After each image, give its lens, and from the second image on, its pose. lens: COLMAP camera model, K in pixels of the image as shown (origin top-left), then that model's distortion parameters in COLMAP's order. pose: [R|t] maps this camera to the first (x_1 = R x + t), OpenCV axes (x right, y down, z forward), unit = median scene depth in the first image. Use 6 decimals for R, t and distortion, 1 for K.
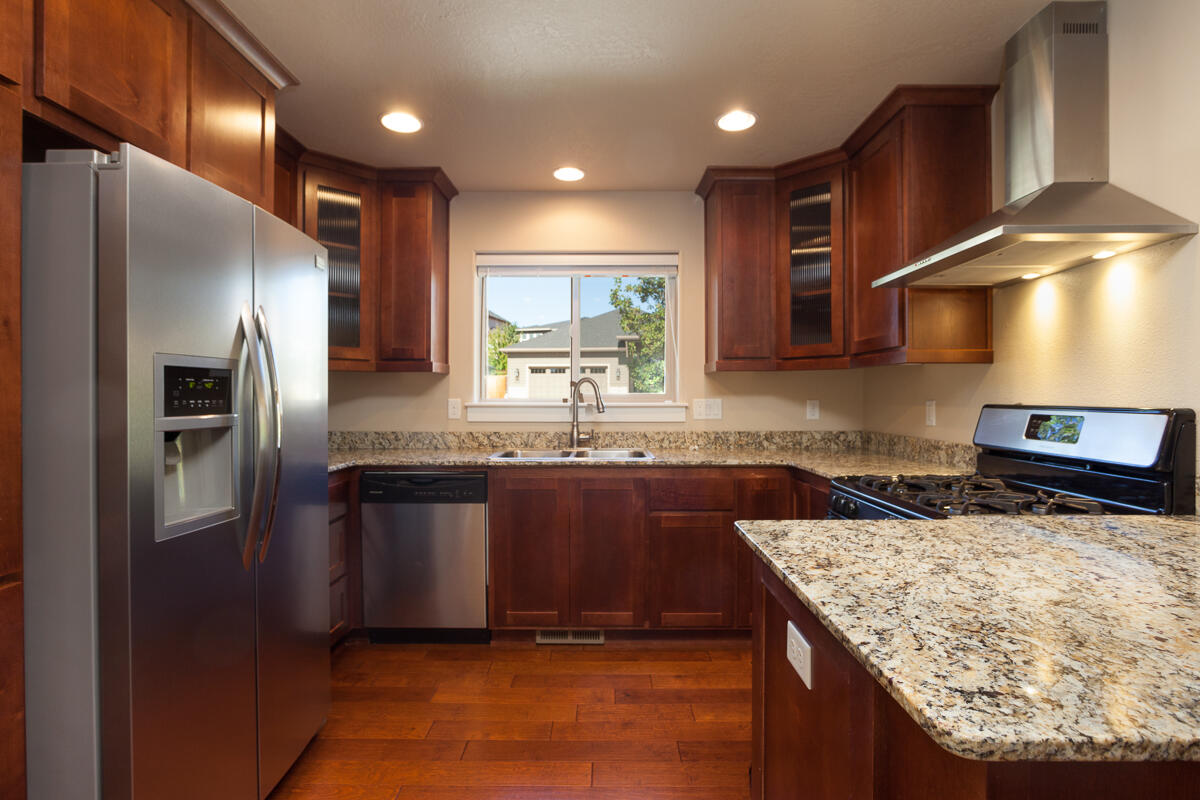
lens RADIAL K [[579.8, 0, 589.9], [0, 579.8, 395.9], [0, 0, 1]] dist [-0.014701, 0.009980]
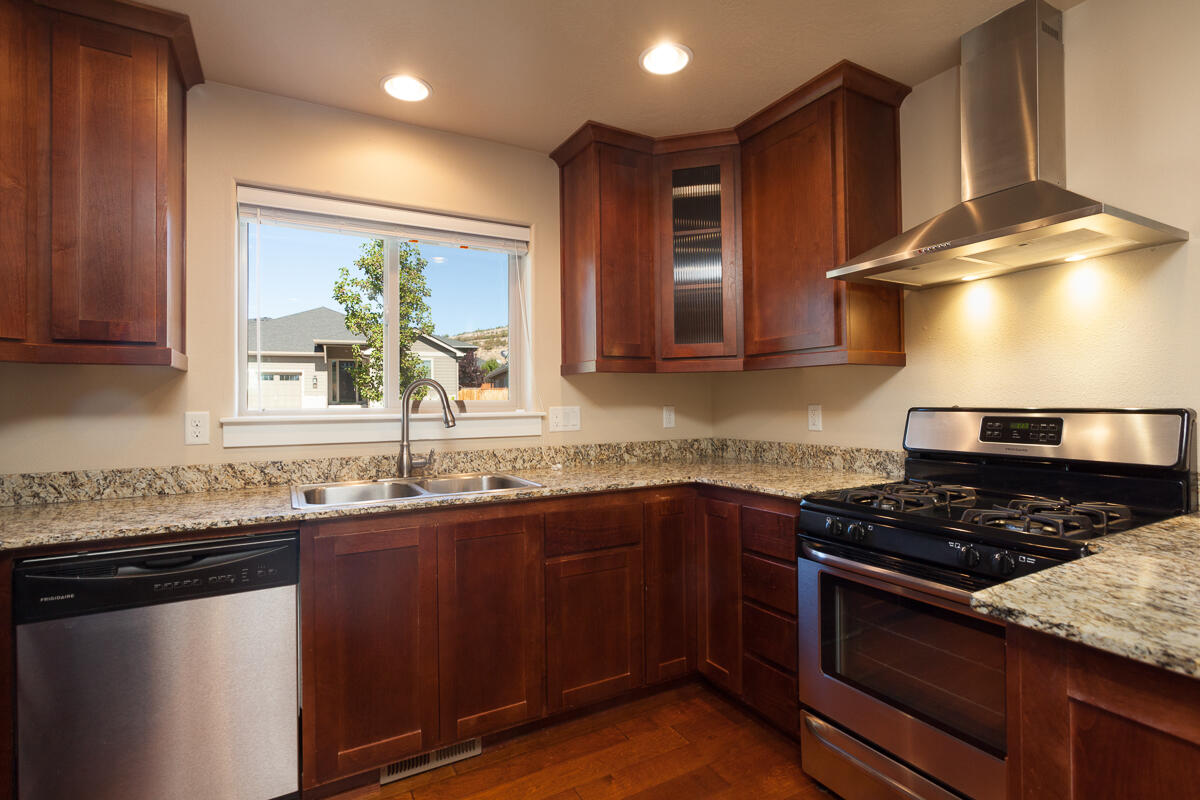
lens RADIAL K [[579.8, 0, 603.1], [0, 579.8, 394.2], [0, 0, 1]] dist [-0.014701, 0.009980]
pose [[0.871902, -0.001994, 0.489676, -0.169529], [0.010653, 0.999832, -0.014896, 0.000831], [-0.489564, 0.018205, 0.871777, 0.273006]]
